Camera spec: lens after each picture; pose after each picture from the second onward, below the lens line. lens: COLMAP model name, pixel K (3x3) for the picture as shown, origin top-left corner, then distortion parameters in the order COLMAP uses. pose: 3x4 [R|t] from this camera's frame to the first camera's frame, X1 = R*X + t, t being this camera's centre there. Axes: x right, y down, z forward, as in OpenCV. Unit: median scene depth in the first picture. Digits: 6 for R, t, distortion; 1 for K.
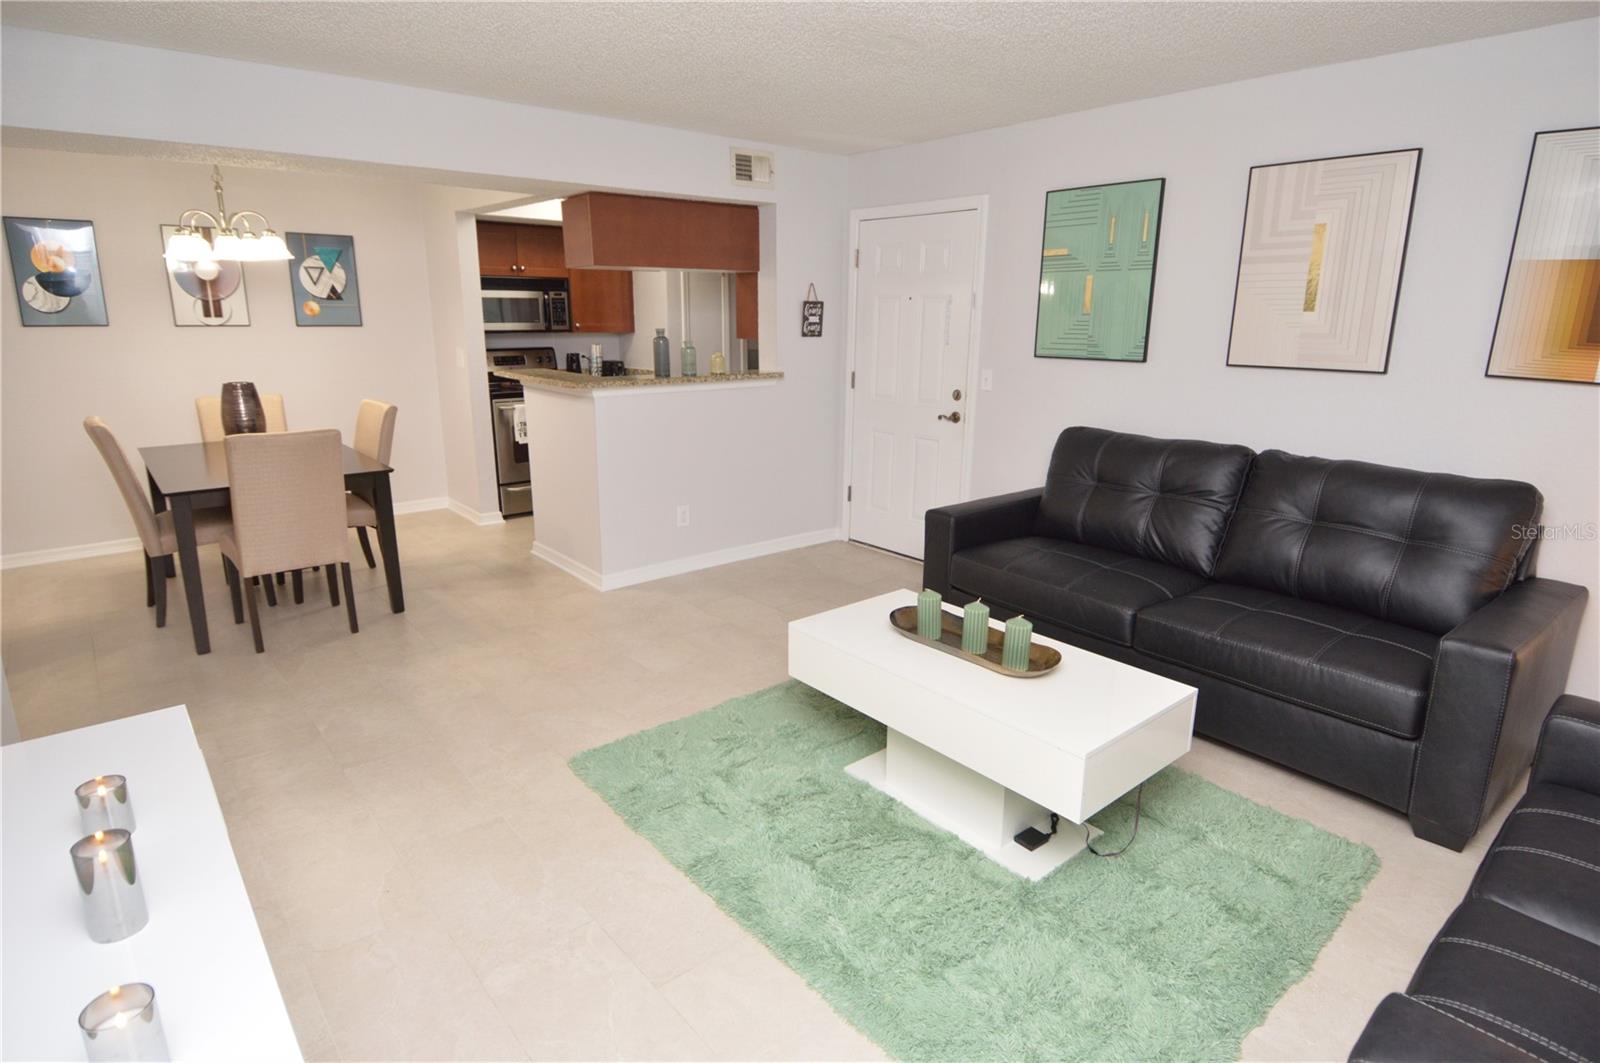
lens RADIAL K [[846.3, 0, 809.6], [0, 846.3, 521.9], [0, 0, 1]] dist [0.024862, -0.034961]
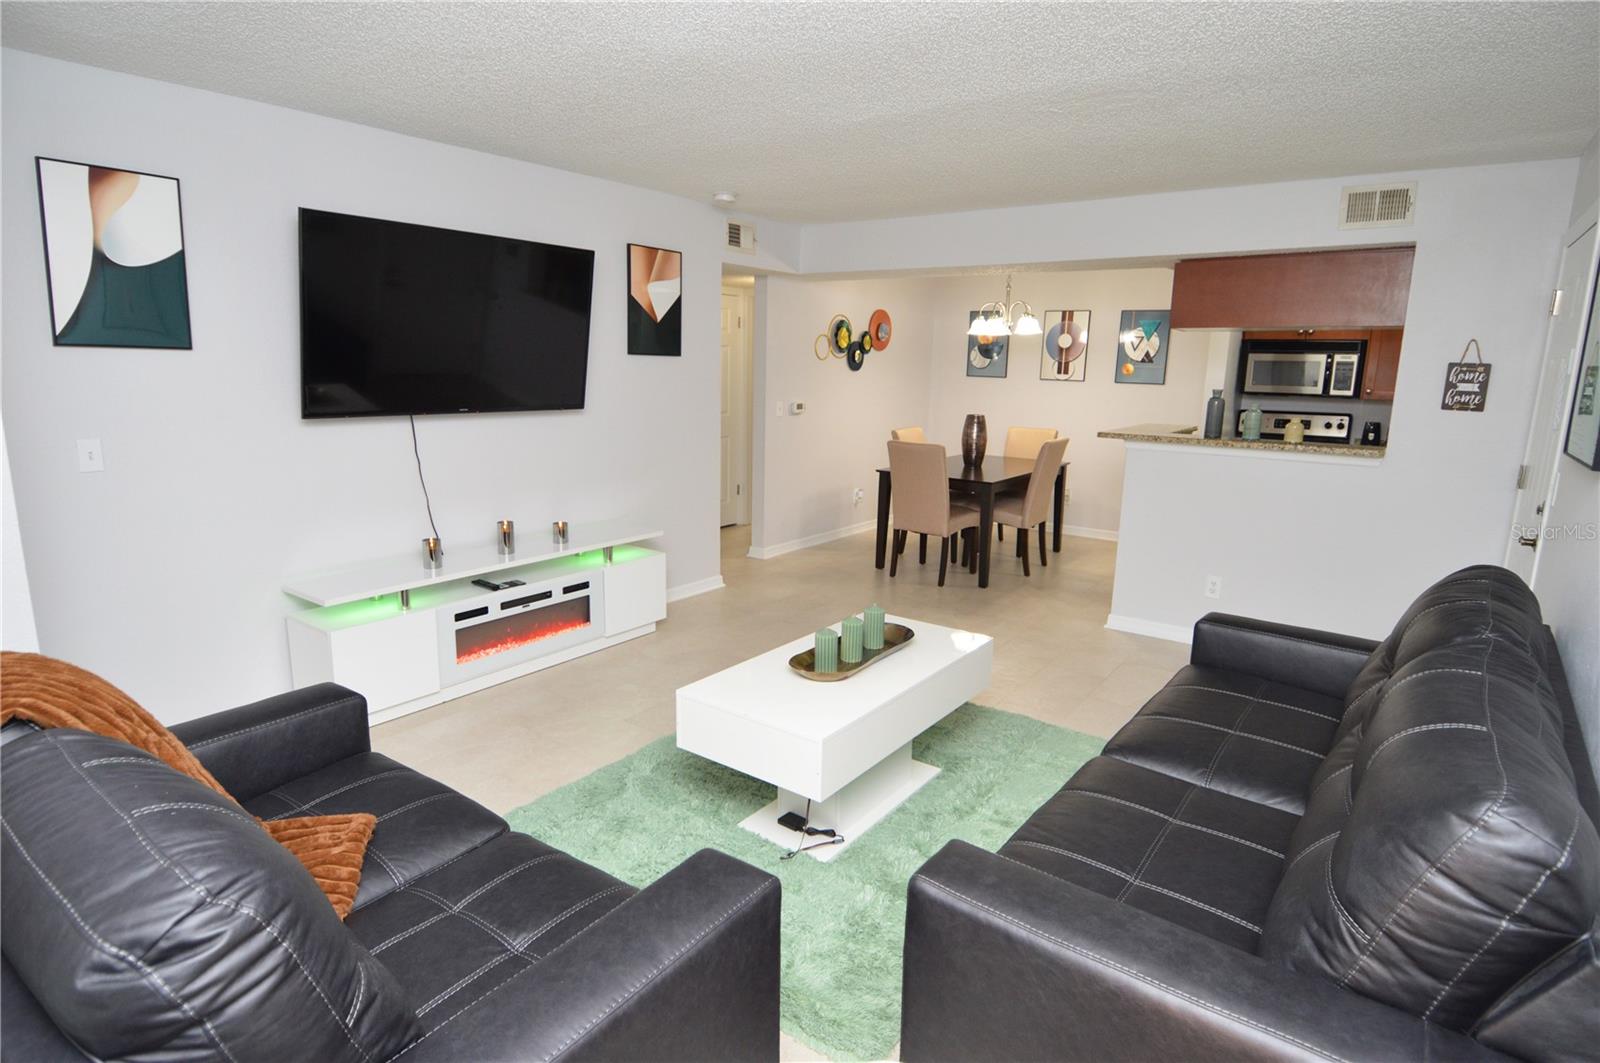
lens RADIAL K [[846.3, 0, 809.6], [0, 846.3, 521.9], [0, 0, 1]] dist [0.024862, -0.034961]
pose [[0.230647, 0.180279, -0.956191, 0.648933], [-0.255167, 0.959502, 0.119353, -0.076287], [0.938985, 0.216460, 0.267307, 0.322386]]
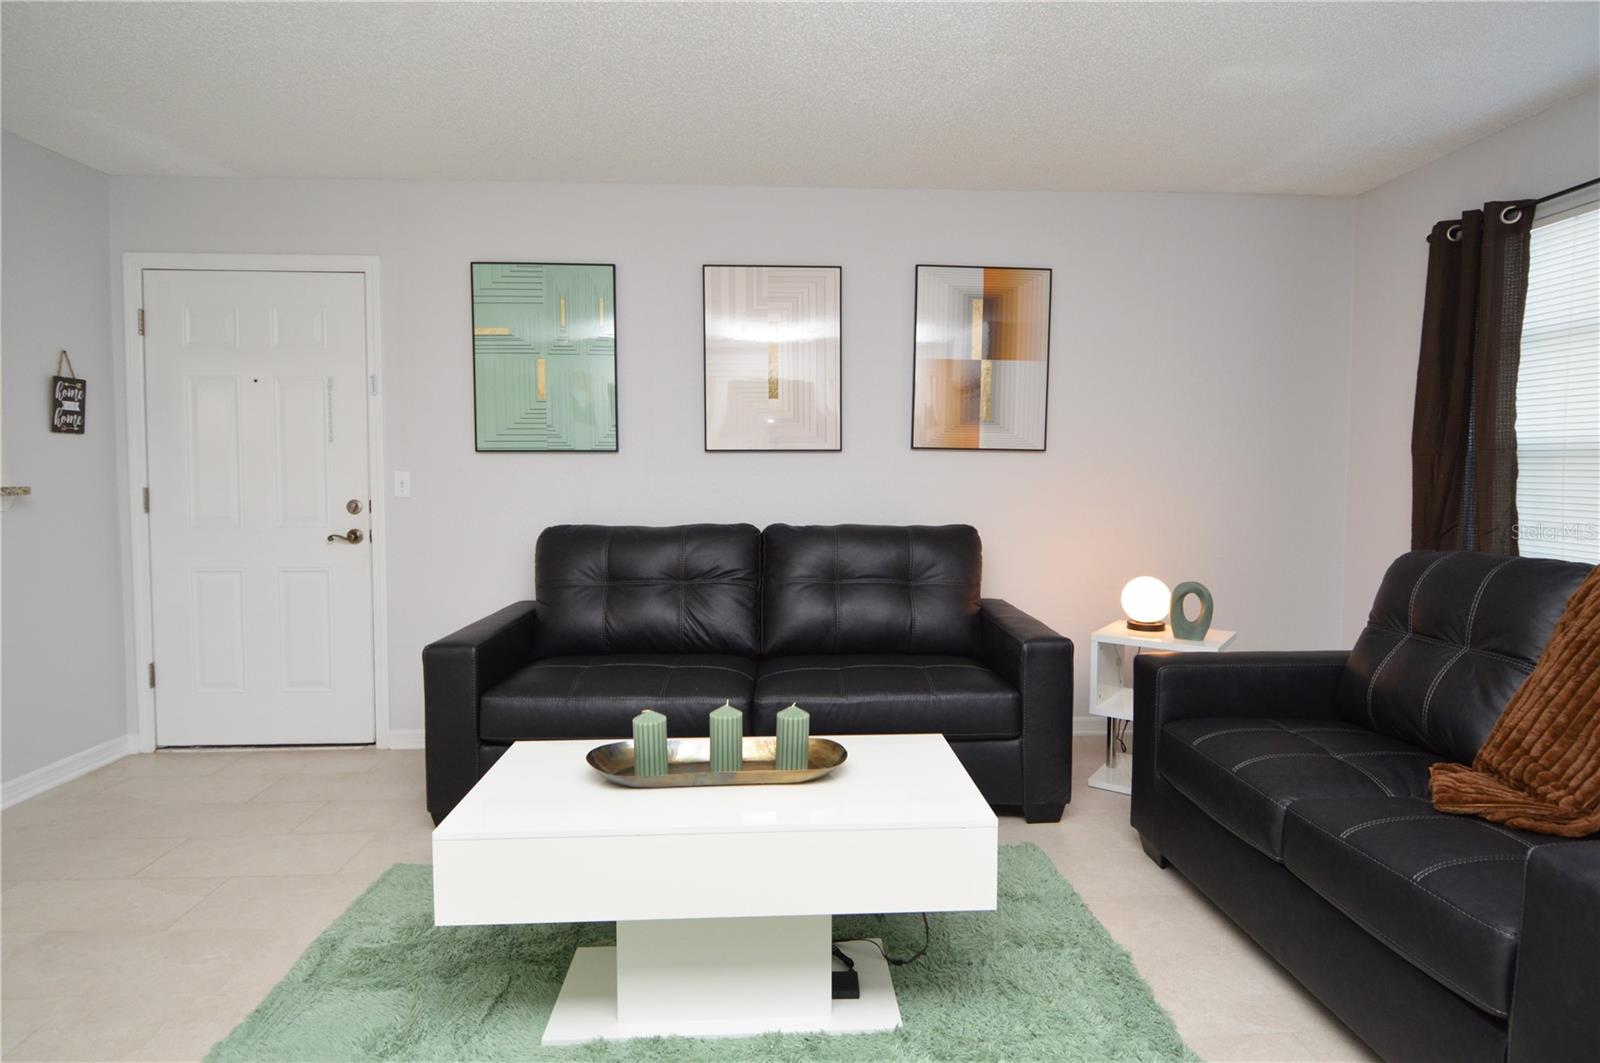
lens RADIAL K [[858.1, 0, 818.6], [0, 858.1, 517.4], [0, 0, 1]] dist [0.026286, -0.037344]
pose [[0.602833, -0.050057, 0.796295, -0.186183], [0.197508, 0.976330, -0.088149, 0.007597], [-0.773034, 0.210414, 0.598451, 0.227691]]
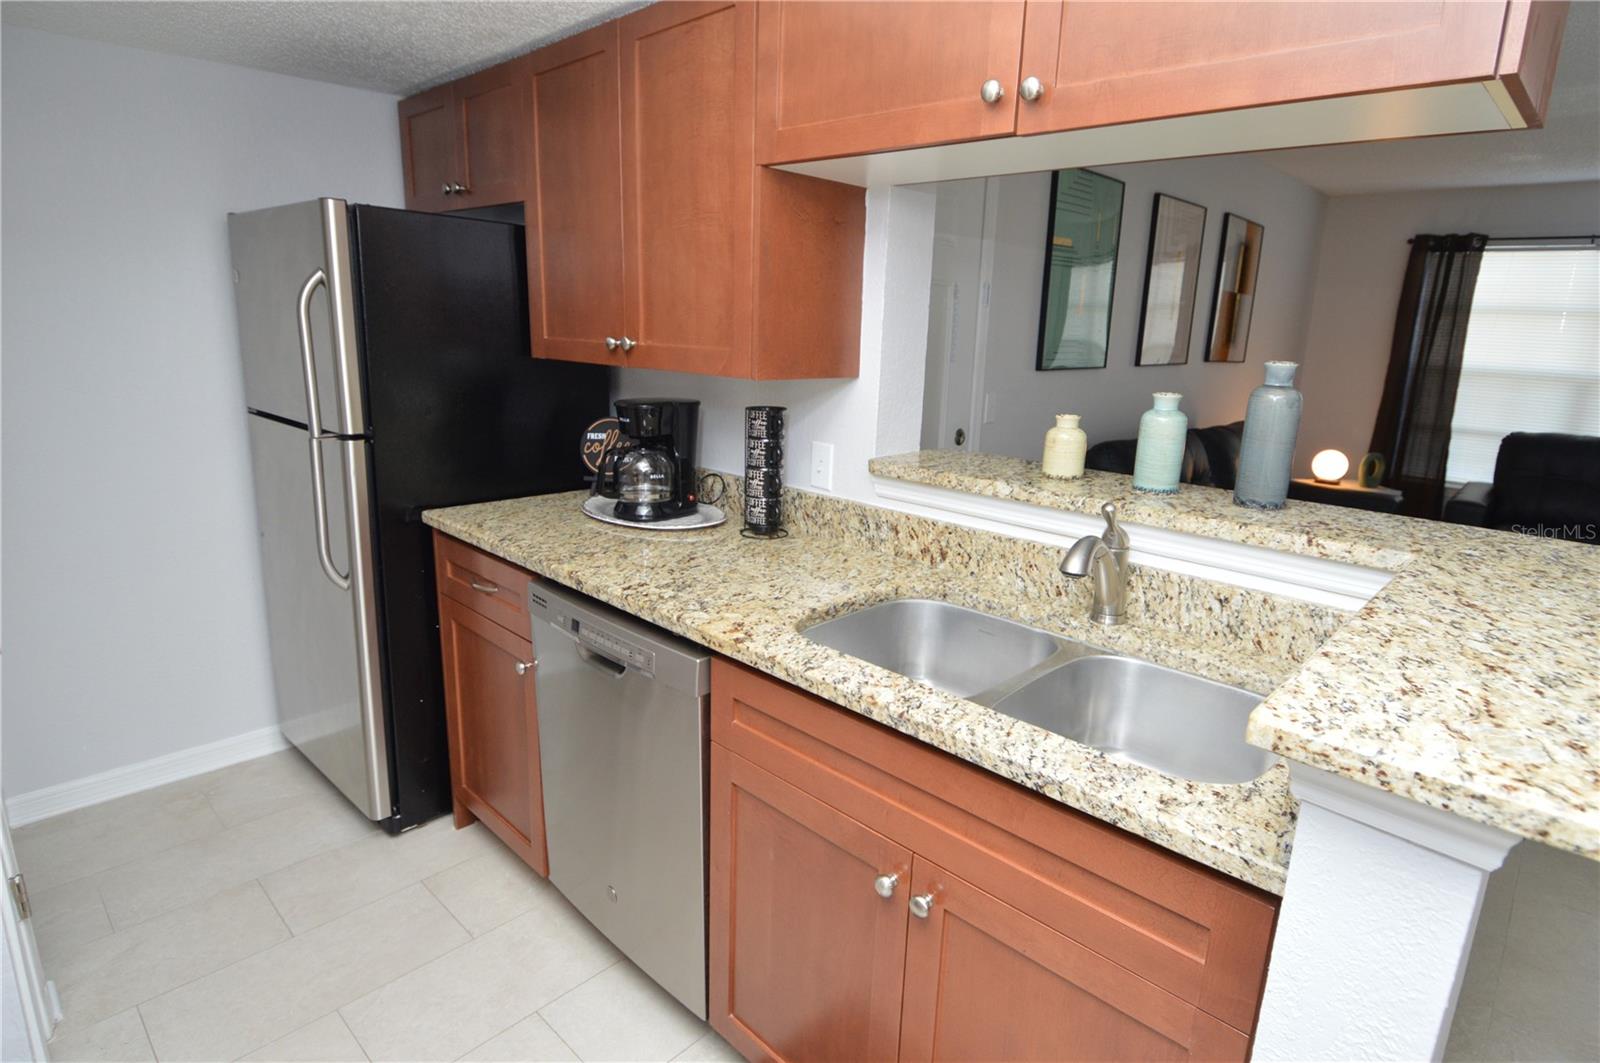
lens RADIAL K [[846.3, 0, 809.6], [0, 846.3, 521.9], [0, 0, 1]] dist [0.024862, -0.034961]
pose [[-0.099838, -0.240574, 0.965483, -0.465496], [0.206182, 0.944268, 0.256608, -0.279965], [-0.973407, 0.224685, -0.044672, 1.157789]]
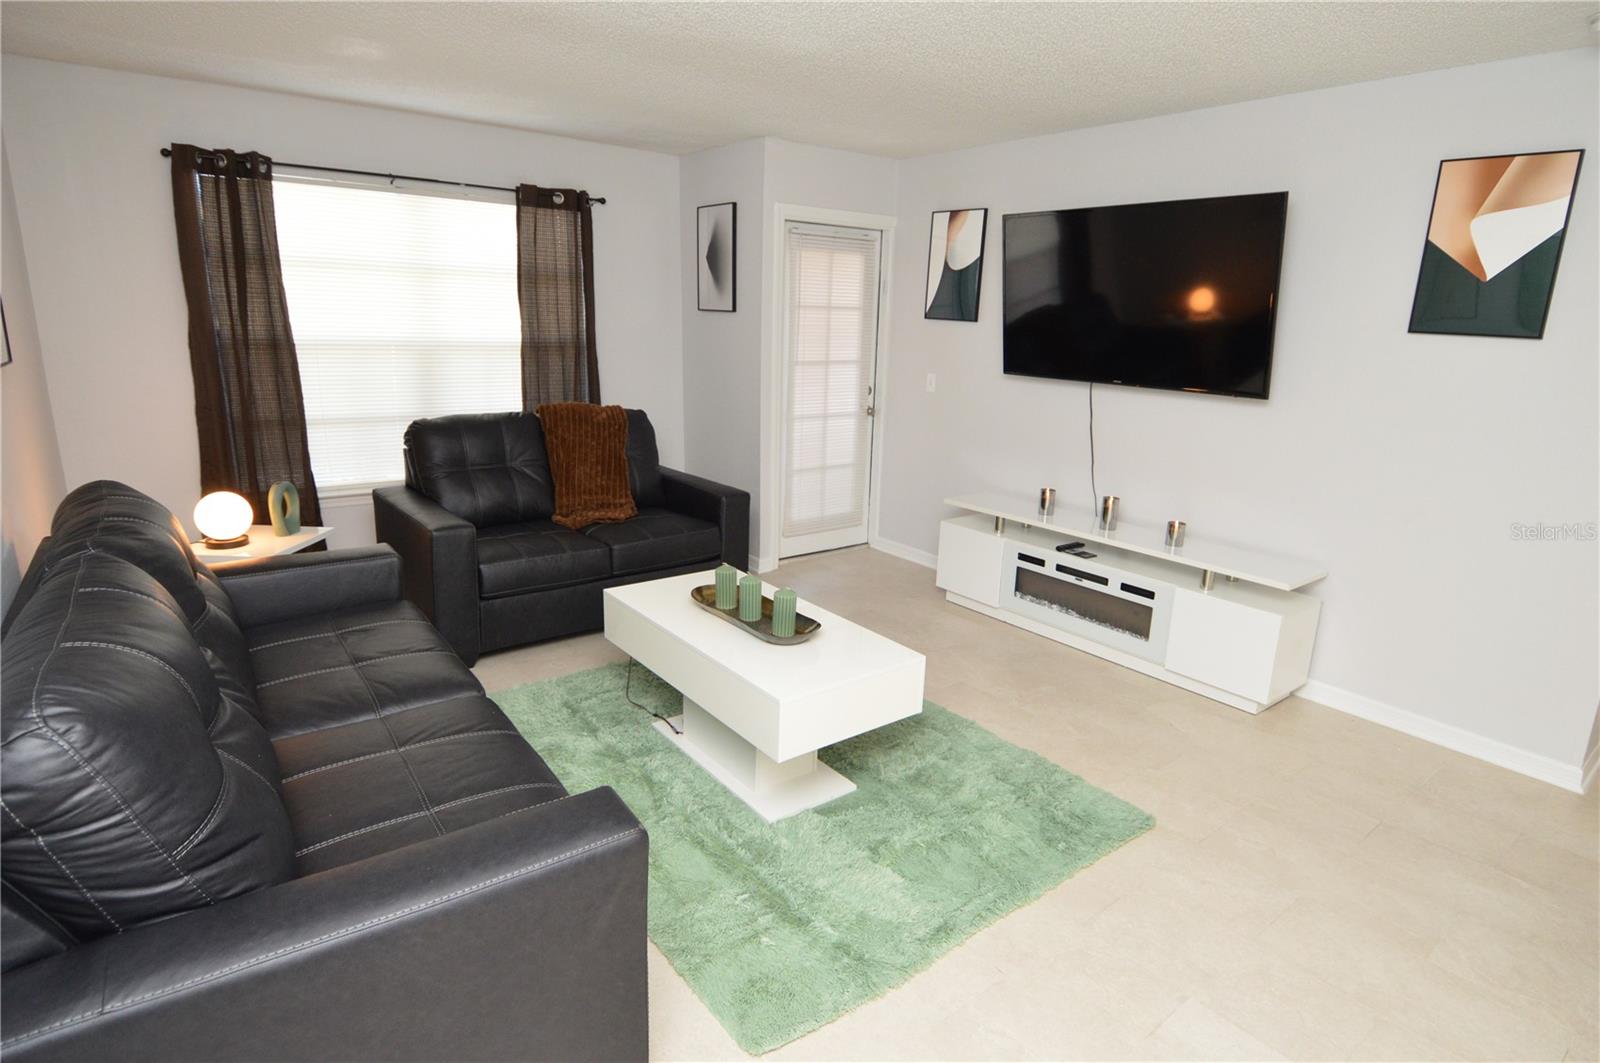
lens RADIAL K [[847.9, 0, 809.3], [0, 847.9, 522.1], [0, 0, 1]] dist [0.020630, -0.029368]
pose [[-0.998173, -0.051222, 0.032061, 0.046893], [-0.030300, 0.883300, 0.467828, -0.255629], [-0.052283, 0.466001, -0.883238, 1.017893]]
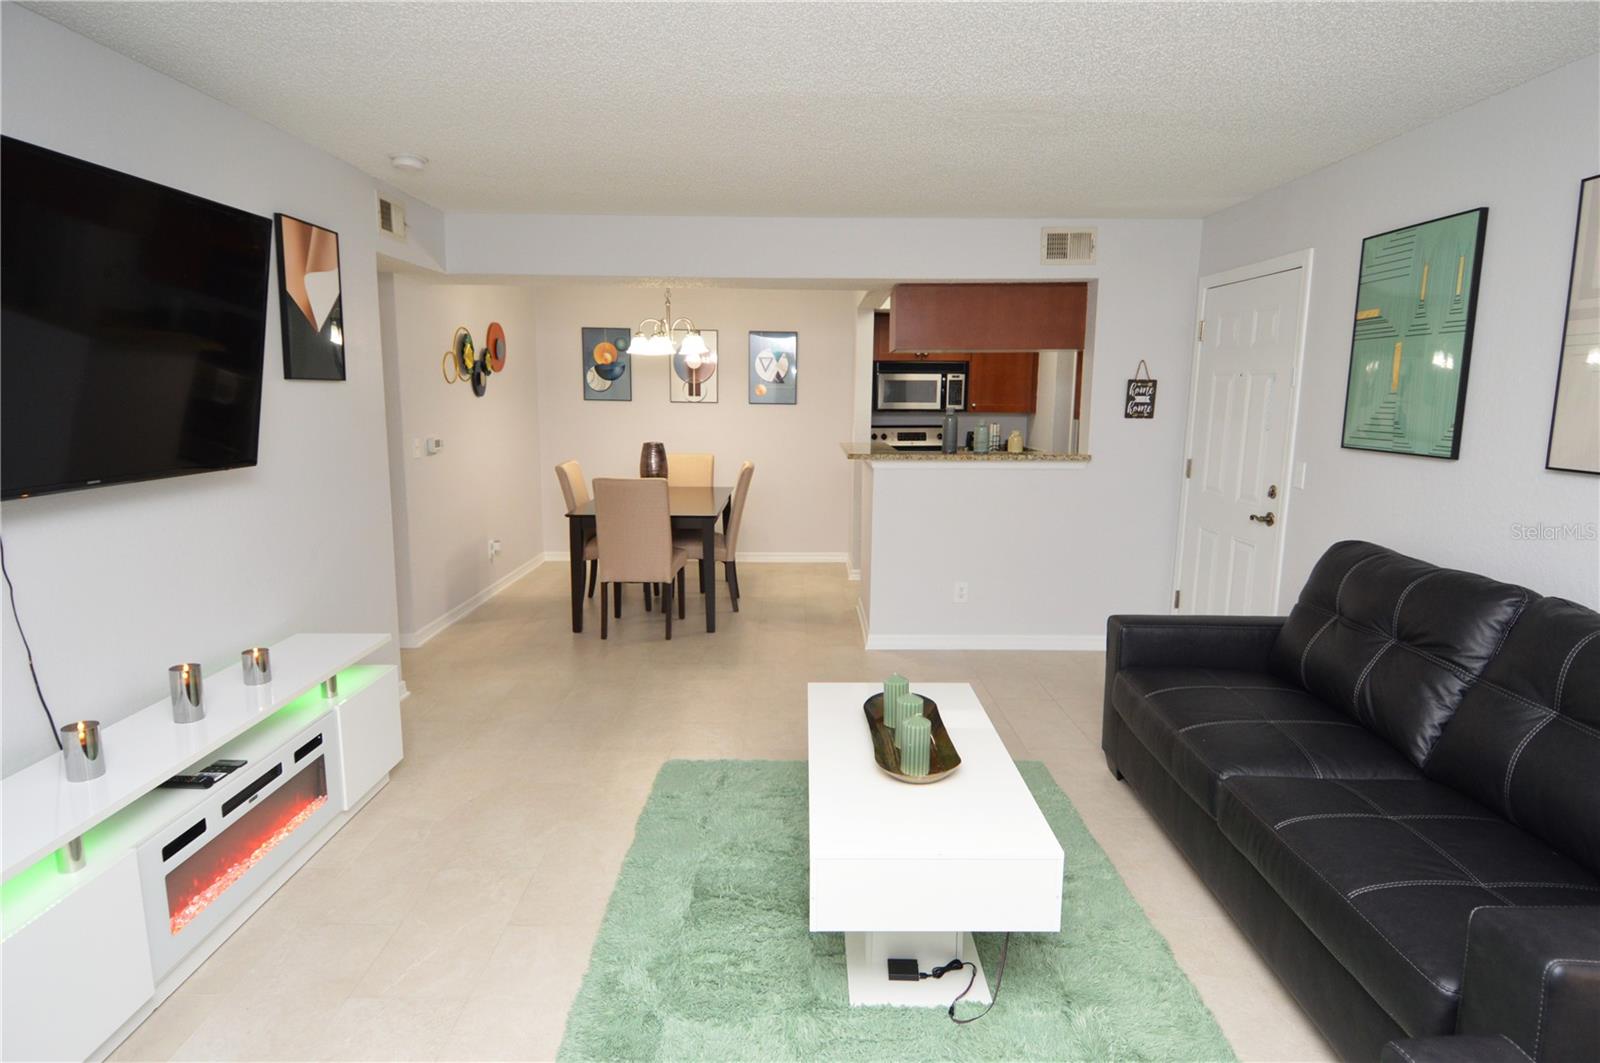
lens RADIAL K [[873.6, 0, 811.2], [0, 873.6, 525.0], [0, 0, 1]] dist [0.026585, -0.038622]
pose [[0.767008, 0.096438, -0.634349, 0.369099], [-0.156851, 0.986827, -0.039629, -0.016888], [0.622171, 0.129894, 0.772030, 0.087875]]
